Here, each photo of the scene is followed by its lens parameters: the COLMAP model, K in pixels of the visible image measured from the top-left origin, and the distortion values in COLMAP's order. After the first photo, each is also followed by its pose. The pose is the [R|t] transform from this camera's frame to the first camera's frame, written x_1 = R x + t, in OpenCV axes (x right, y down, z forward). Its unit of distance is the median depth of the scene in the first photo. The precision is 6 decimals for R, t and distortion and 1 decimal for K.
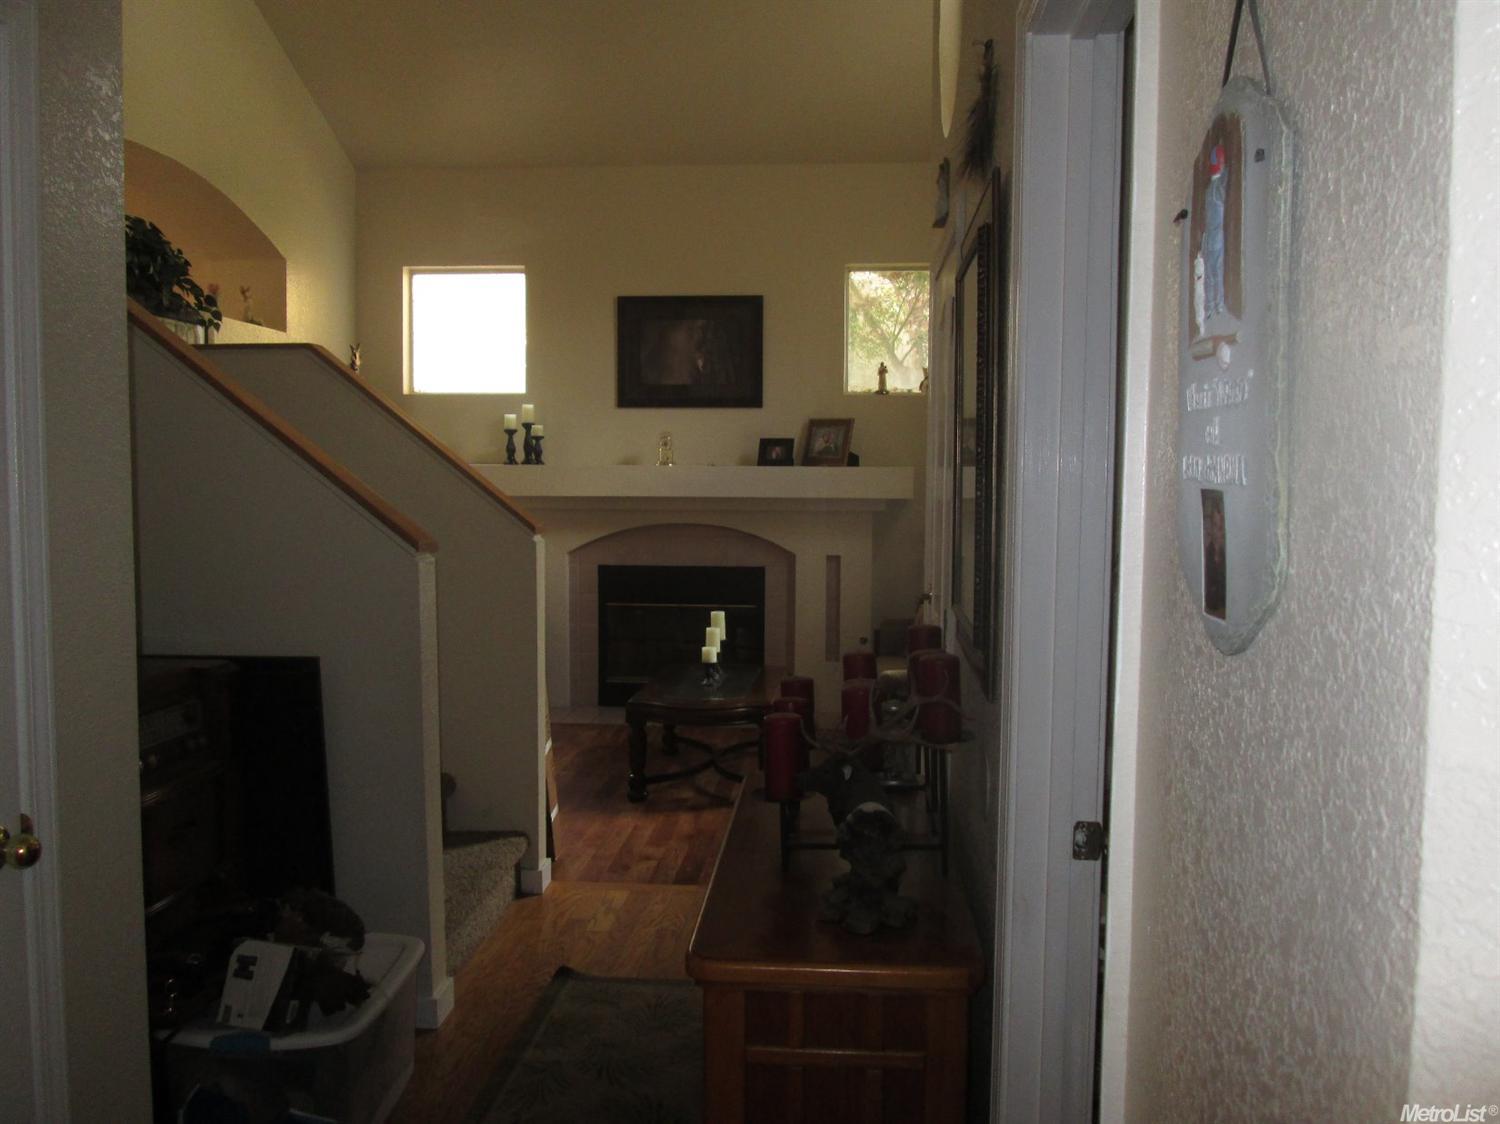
lens RADIAL K [[1245.7, 0, 747.0], [0, 1245.7, 560.1], [0, 0, 1]] dist [-0.033222, 0.005527]
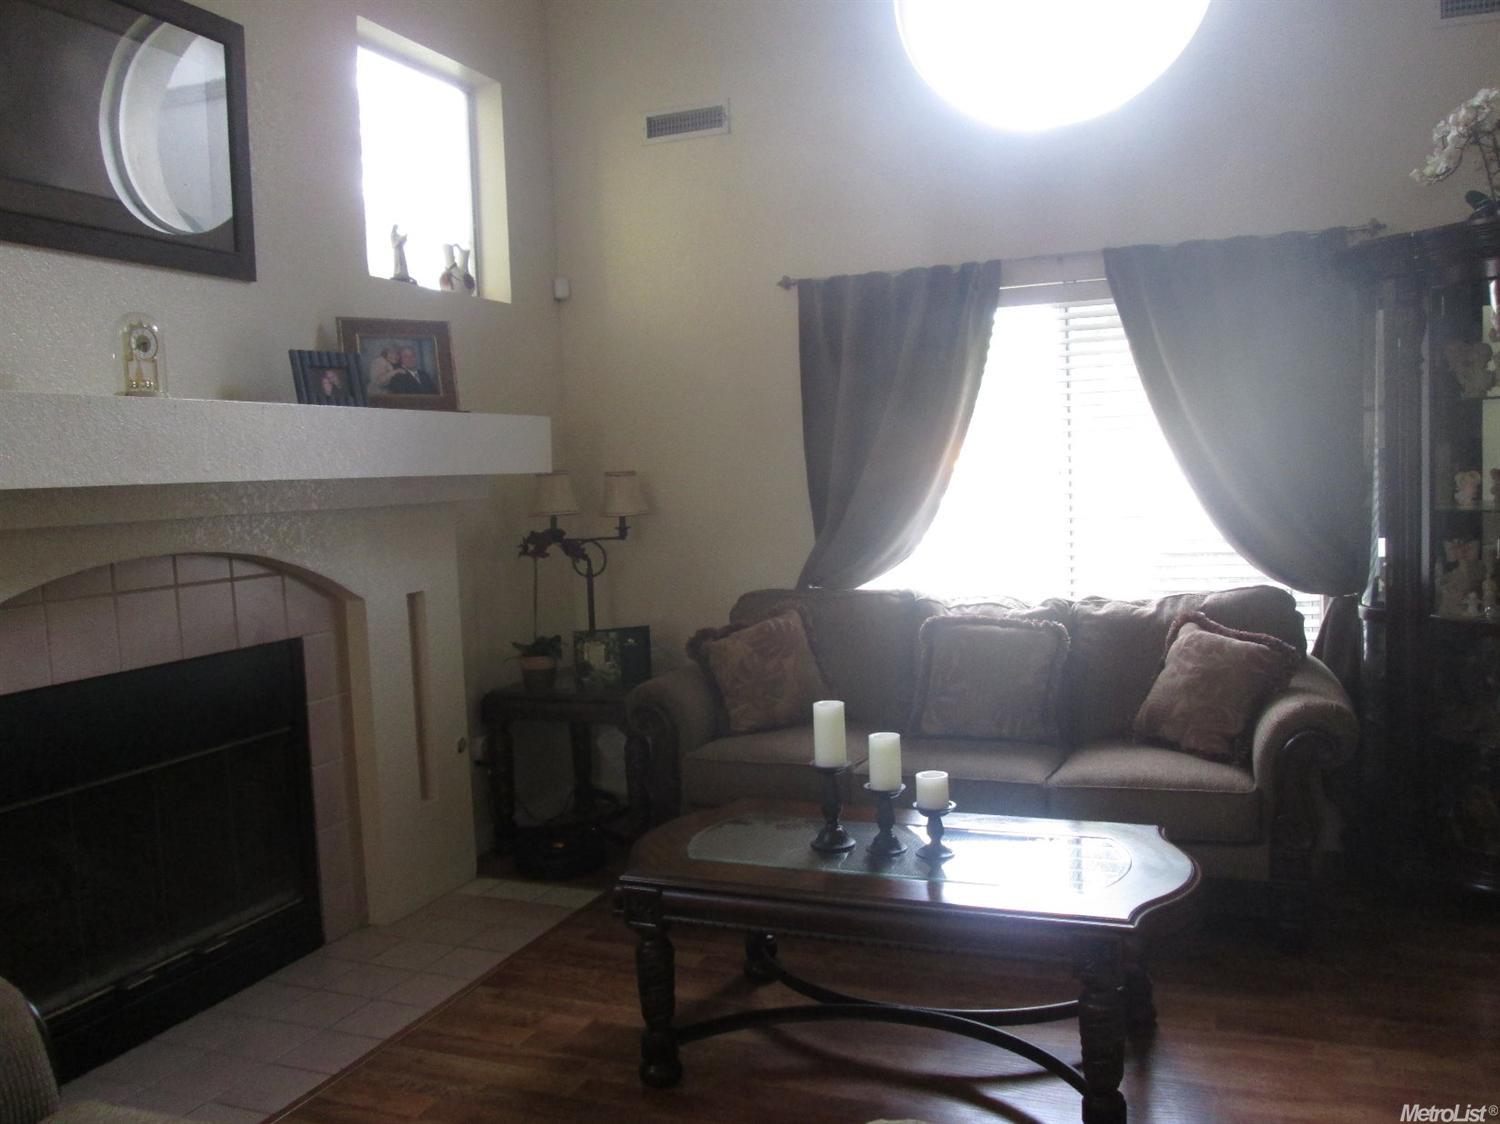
lens RADIAL K [[1245.7, 0, 747.1], [0, 1245.7, 560.0], [0, 0, 1]] dist [-0.033222, 0.005527]
pose [[0.295246, -0.081998, 0.951896, -0.364575], [0.101988, 0.993323, 0.053934, -0.029803], [-0.949962, 0.081158, 0.301637, 0.710897]]
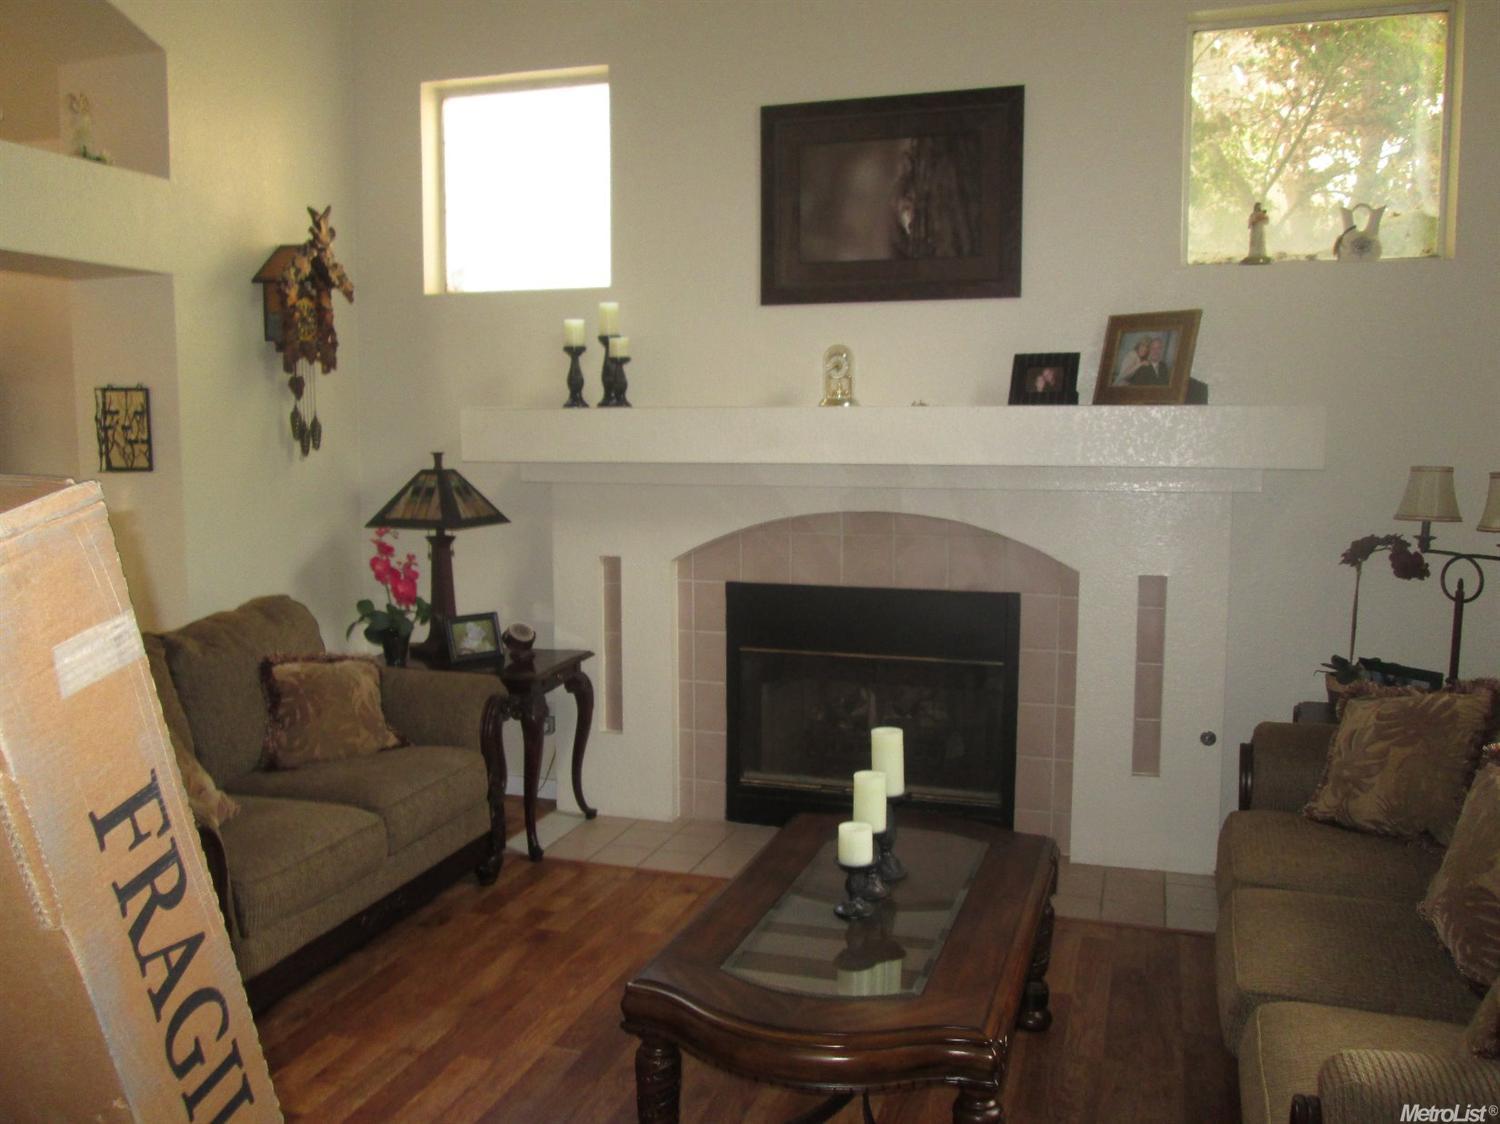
lens RADIAL K [[1245.7, 0, 756.2], [0, 1245.7, 564.9], [0, 0, 1]] dist [-0.033222, 0.005527]
pose [[0.974926, 0.018142, -0.221790, 0.022402], [-0.008822, 0.999039, 0.042938, -0.028935], [0.222356, -0.039905, 0.974149, 0.448649]]
